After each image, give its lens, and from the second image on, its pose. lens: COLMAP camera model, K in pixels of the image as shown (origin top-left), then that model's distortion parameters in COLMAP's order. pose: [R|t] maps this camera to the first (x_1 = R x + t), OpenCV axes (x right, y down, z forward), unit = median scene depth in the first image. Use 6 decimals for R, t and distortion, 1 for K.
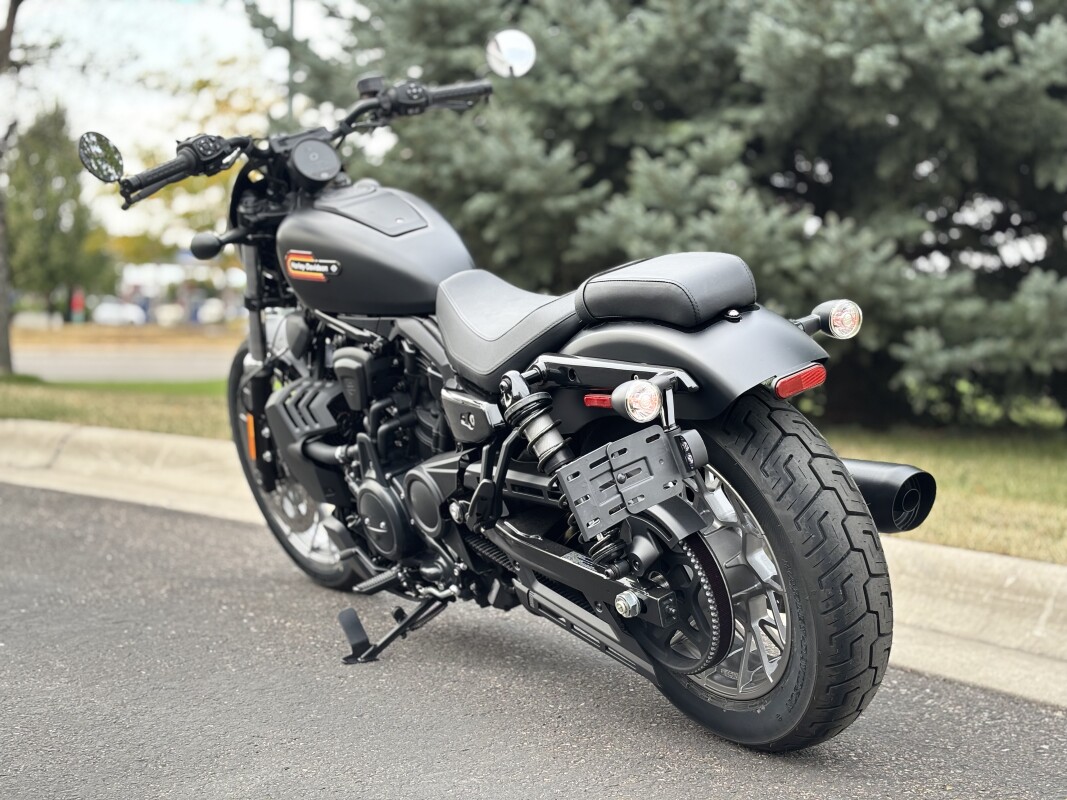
lens RADIAL K [[1621.7, 0, 529.1], [0, 1621.7, 406.2], [0, 0, 1]] dist [0.131167, 0.000000]
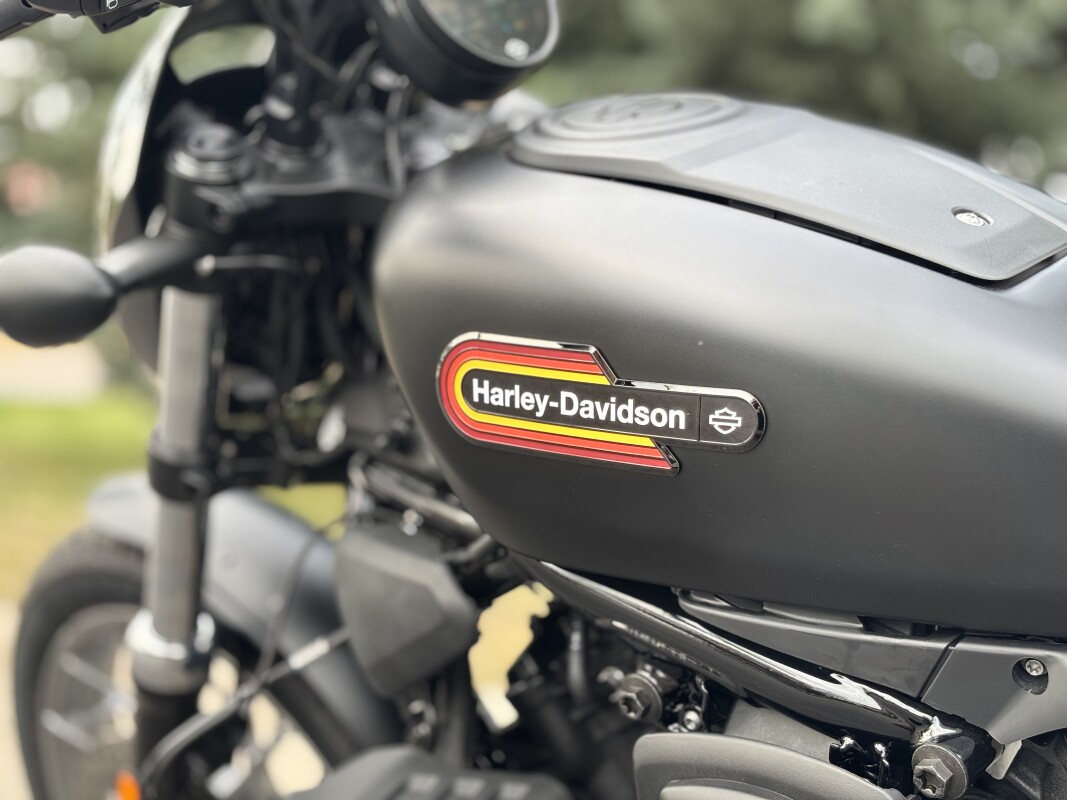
lens RADIAL K [[1621.7, 0, 534.2], [0, 1621.7, 399.4], [0, 0, 1]] dist [0.131167, 0.000000]
pose [[0.973873, -0.005654, 0.227025, -0.178050], [0.006149, 0.999980, -0.001469, -0.078438], [-0.227012, 0.002827, 0.973888, 0.699360]]
